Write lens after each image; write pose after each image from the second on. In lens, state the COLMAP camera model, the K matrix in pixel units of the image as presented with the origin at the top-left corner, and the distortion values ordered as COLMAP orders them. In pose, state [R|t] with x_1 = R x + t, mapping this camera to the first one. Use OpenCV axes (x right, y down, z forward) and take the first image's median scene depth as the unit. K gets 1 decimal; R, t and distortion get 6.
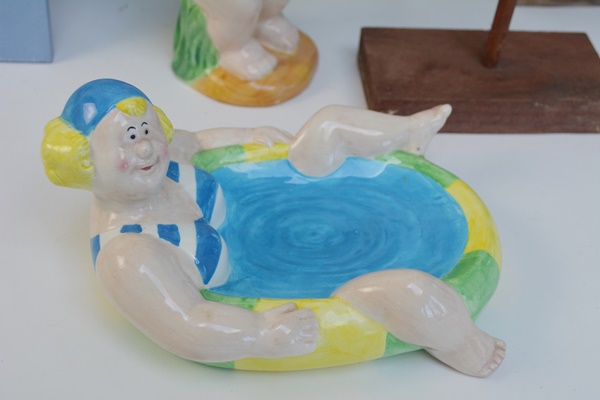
lens RADIAL K [[785.0, 0, 304.3], [0, 785.0, 199.4], [0, 0, 1]] dist [-0.031251, 0.000000]
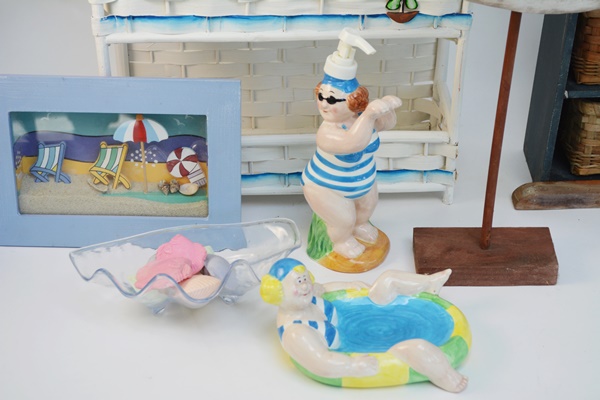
lens RADIAL K [[1065.8, 0, 304.5], [0, 1065.8, 198.0], [0, 0, 1]] dist [0.003802, 0.000000]
pose [[0.992228, -0.022289, -0.122421, 0.161053], [-0.003894, 0.977783, -0.209583, 0.281817], [0.124373, 0.208431, 0.970097, -1.767722]]
